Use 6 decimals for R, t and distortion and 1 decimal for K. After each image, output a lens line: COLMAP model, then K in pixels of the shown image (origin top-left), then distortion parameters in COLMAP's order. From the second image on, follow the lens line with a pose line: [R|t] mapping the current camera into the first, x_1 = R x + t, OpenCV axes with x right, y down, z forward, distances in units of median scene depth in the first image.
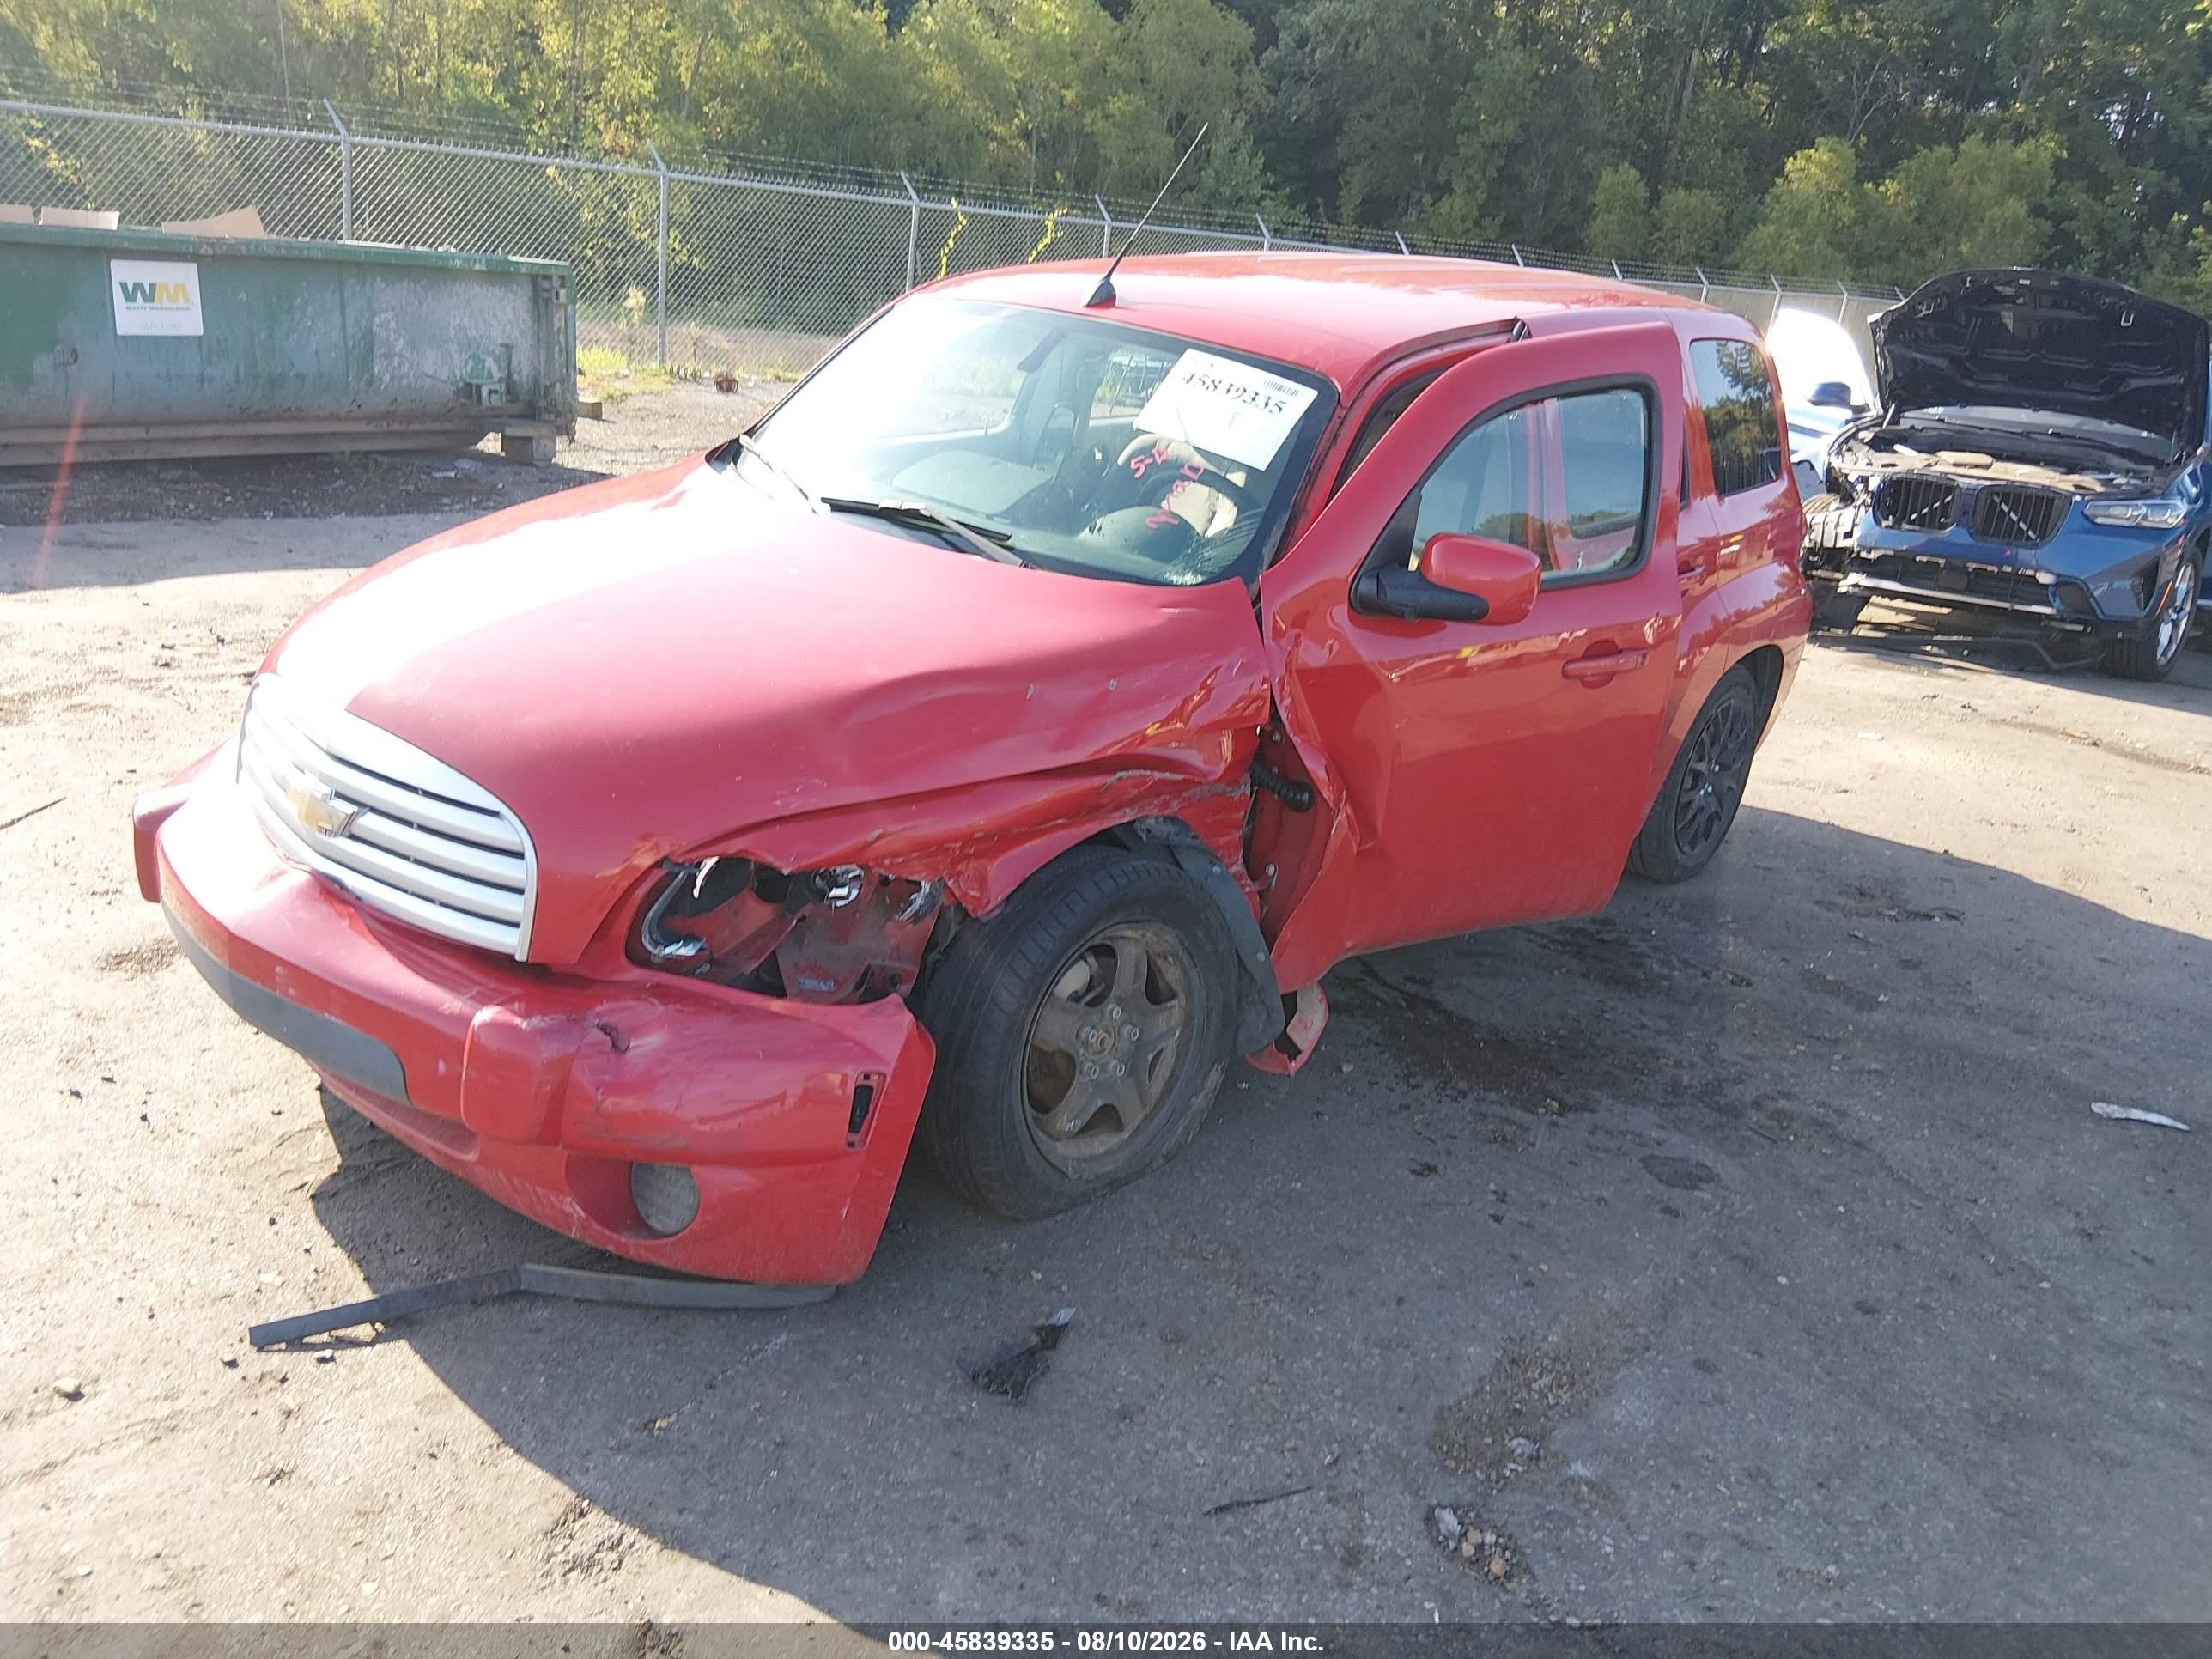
lens RADIAL K [[1725.6, 0, 1139.9], [0, 1725.6, 832.1], [0, 0, 1]] dist [0.111807, -0.199329]
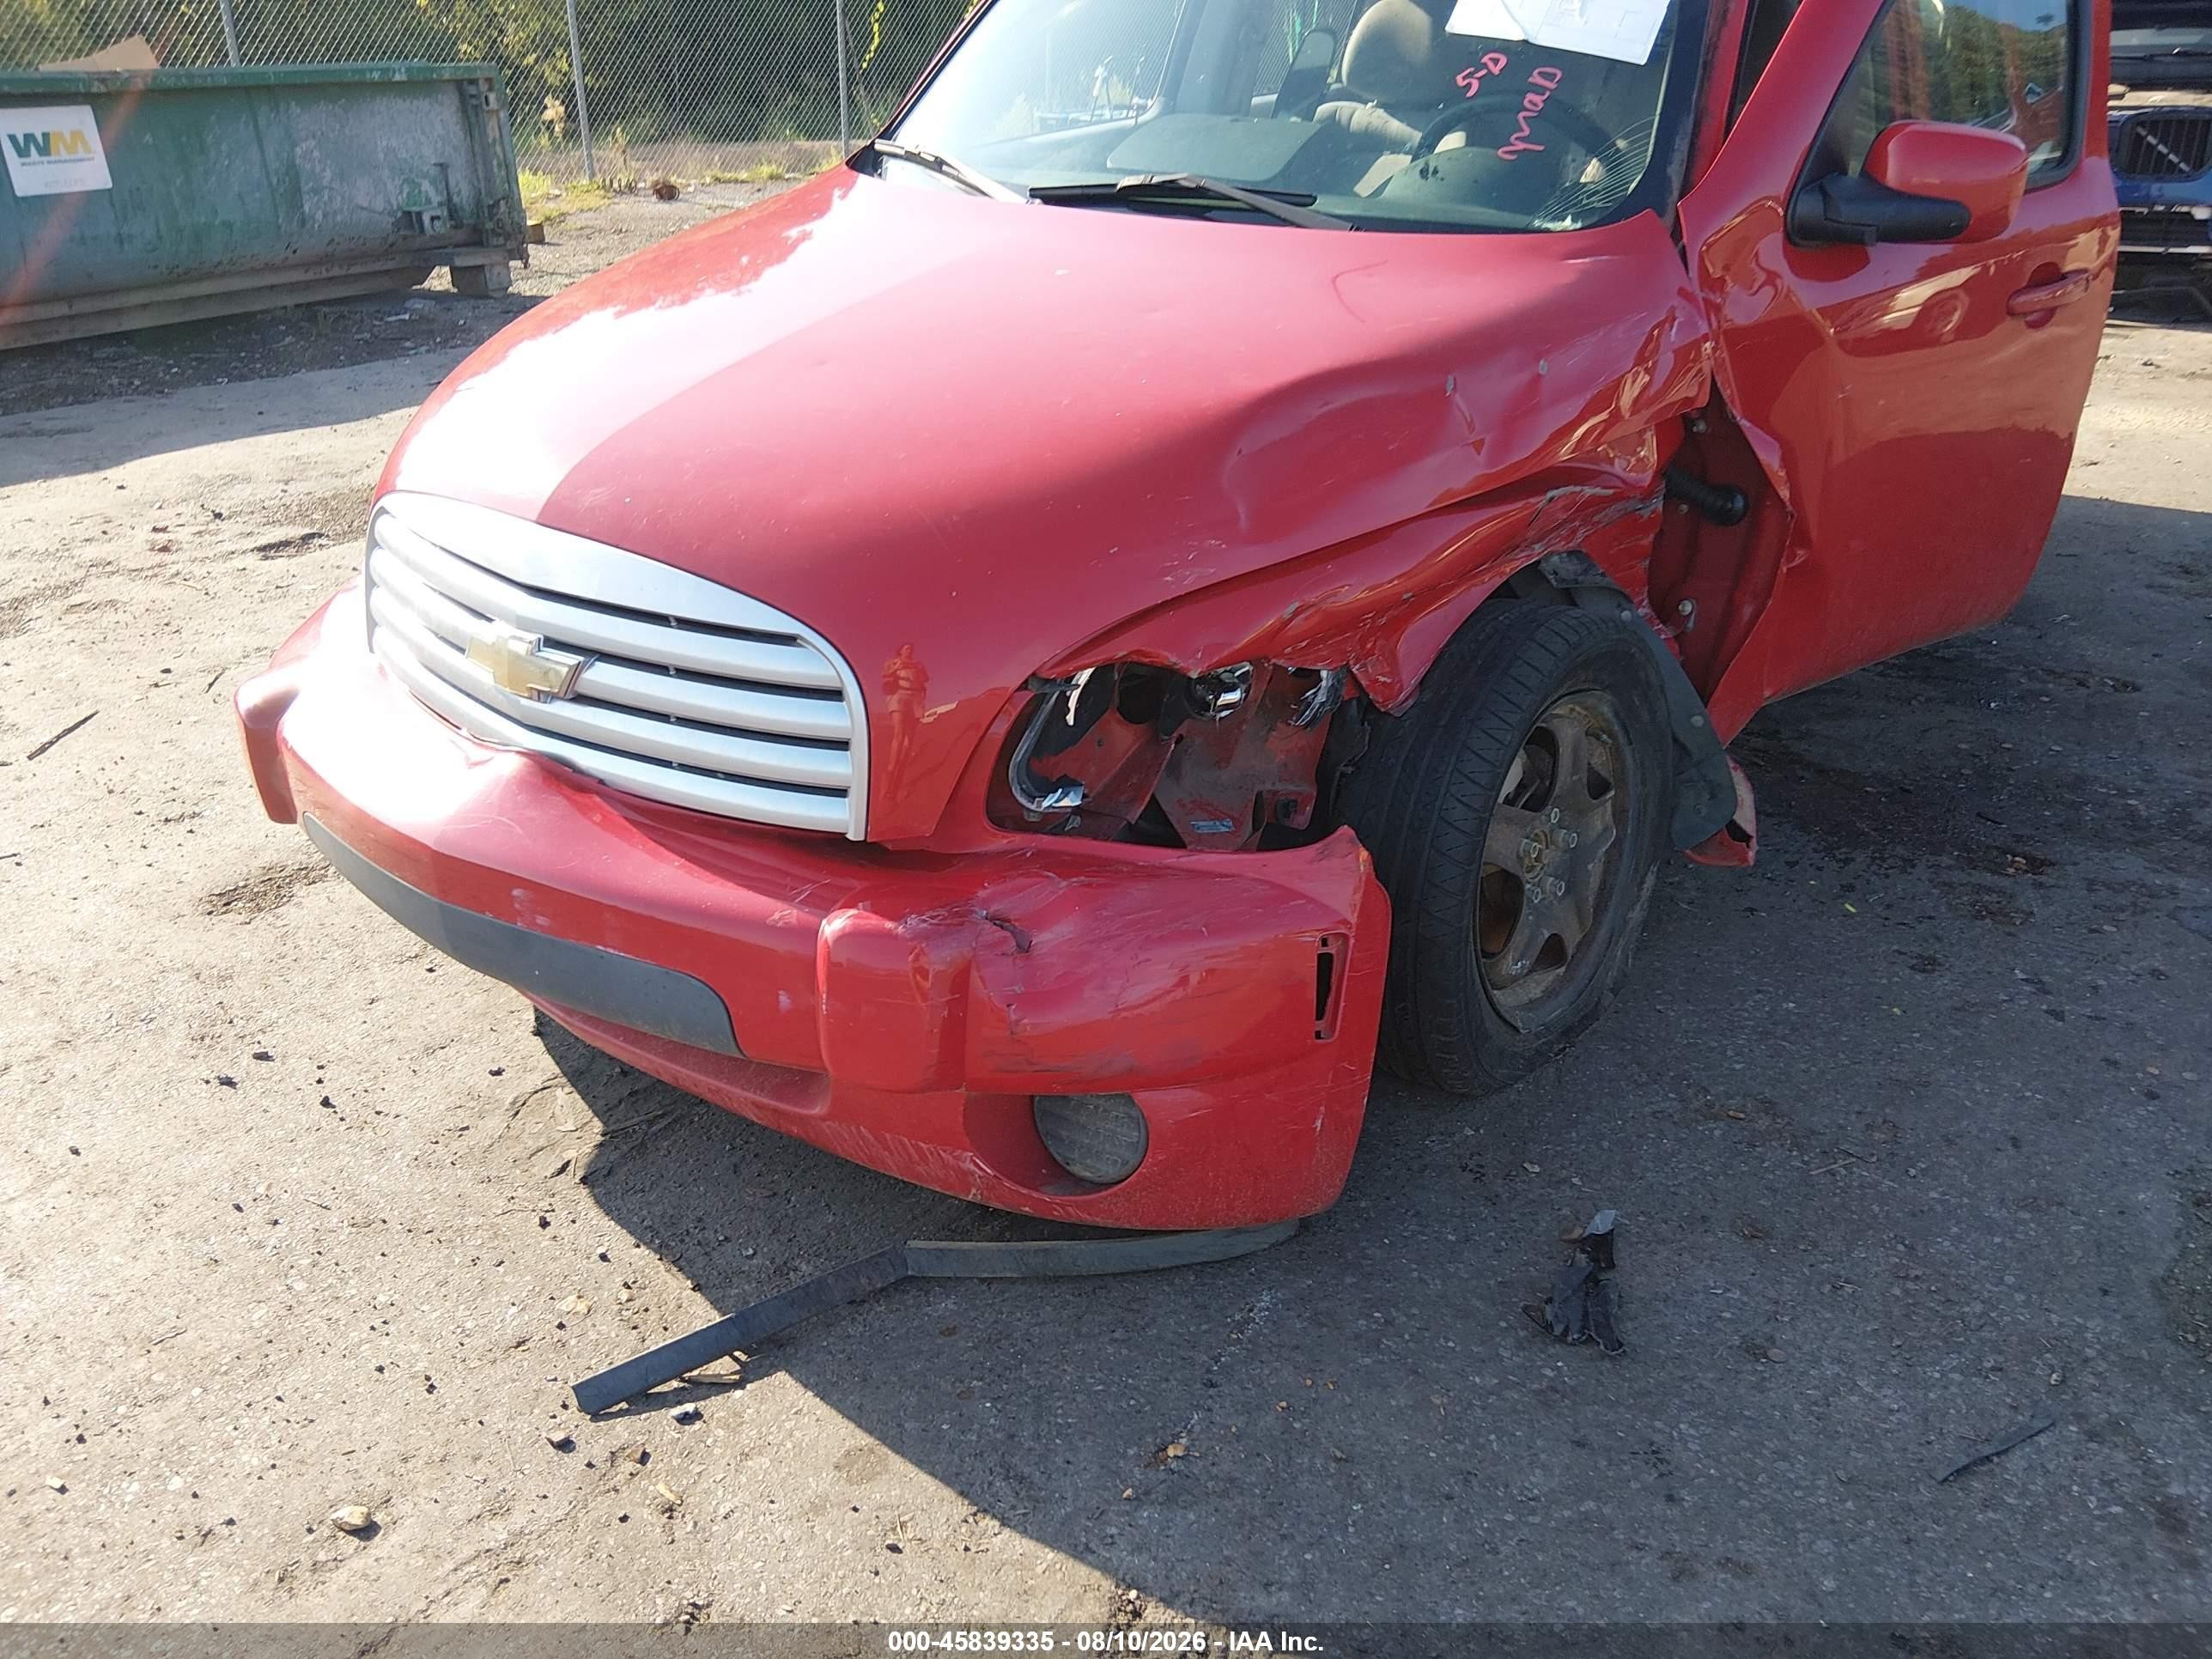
lens RADIAL K [[1705.6, 0, 1106.0], [0, 1705.6, 829.5], [0, 0, 1]] dist [0.105209, -0.186856]
pose [[0.992589, -0.121496, -0.002311, -0.210400], [0.120990, 0.986327, 0.111898, 0.002532], [-0.011316, -0.111348, 0.993717, 0.253849]]
